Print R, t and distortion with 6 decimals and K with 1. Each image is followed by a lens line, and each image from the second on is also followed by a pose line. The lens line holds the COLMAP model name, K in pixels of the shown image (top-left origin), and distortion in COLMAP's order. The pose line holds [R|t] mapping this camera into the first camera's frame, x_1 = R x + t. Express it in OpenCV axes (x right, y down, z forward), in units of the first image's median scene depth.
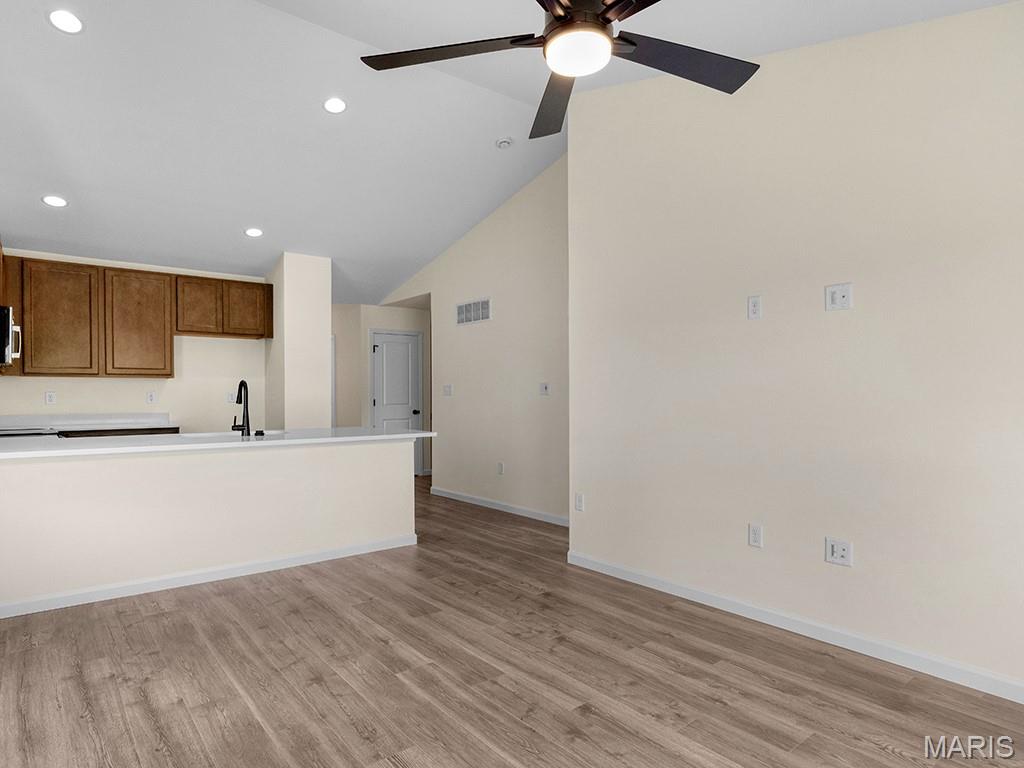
lens RADIAL K [[582.9, 0, 502.8], [0, 582.9, 390.9], [0, 0, 1]] dist [0.010043, 0.001115]
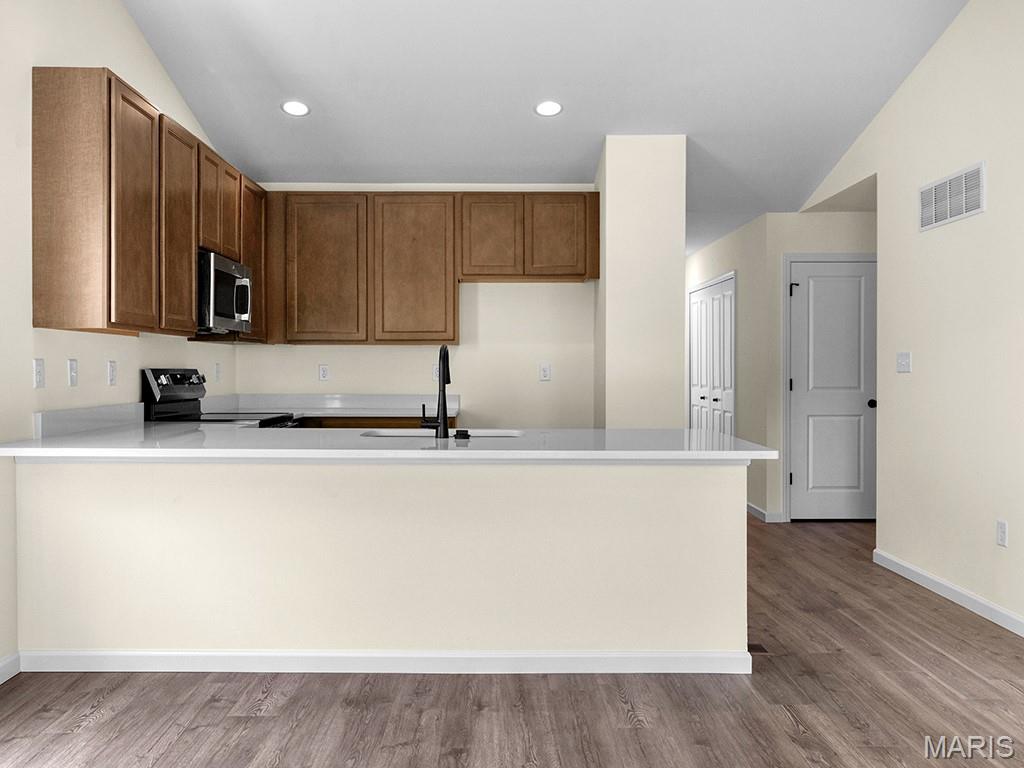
lens RADIAL K [[867.0, 0, 514.0], [0, 867.0, 380.7], [0, 0, 1]] dist [0.001866, 0.011357]
pose [[0.795852, 0.013402, -0.605343, 0.104925], [-0.003183, 0.999834, 0.017952, 0.001720], [0.605483, -0.012361, 0.795762, 0.234350]]
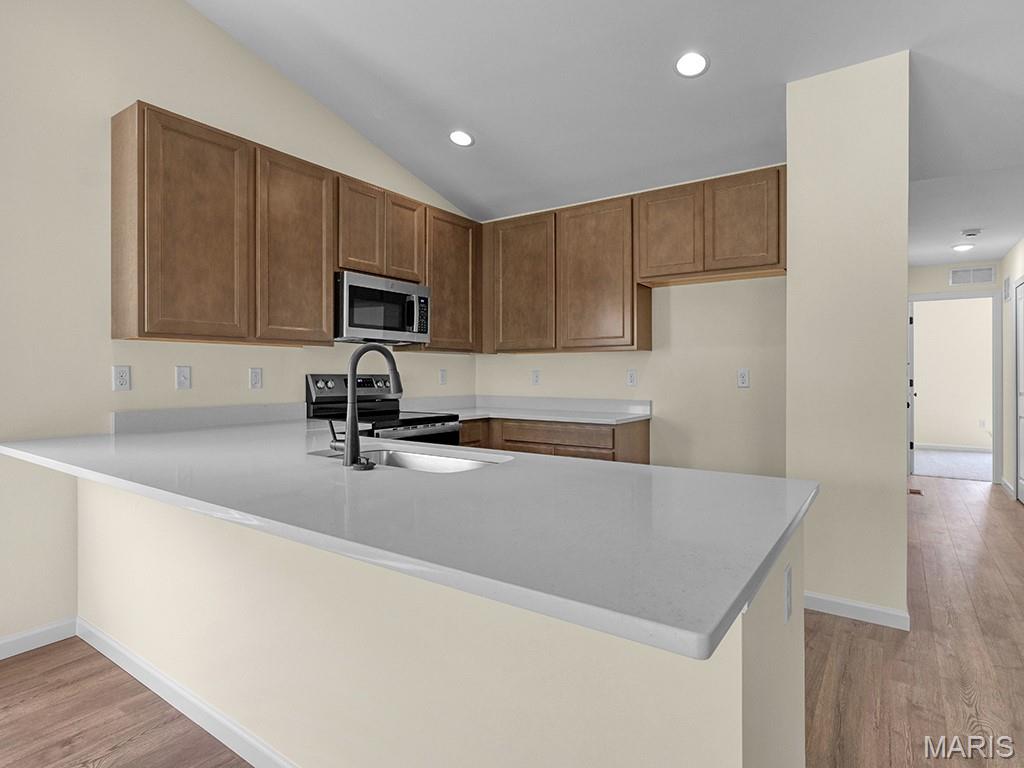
lens RADIAL K [[557.1, 0, 516.4], [0, 557.1, 376.2], [0, 0, 1]] dist [-0.000585, -0.000010]
pose [[0.297087, 0.006477, -0.954828, 0.005779], [-0.000032, 0.999977, 0.006774, 0.004133], [0.954850, -0.001982, 0.297081, 0.685481]]
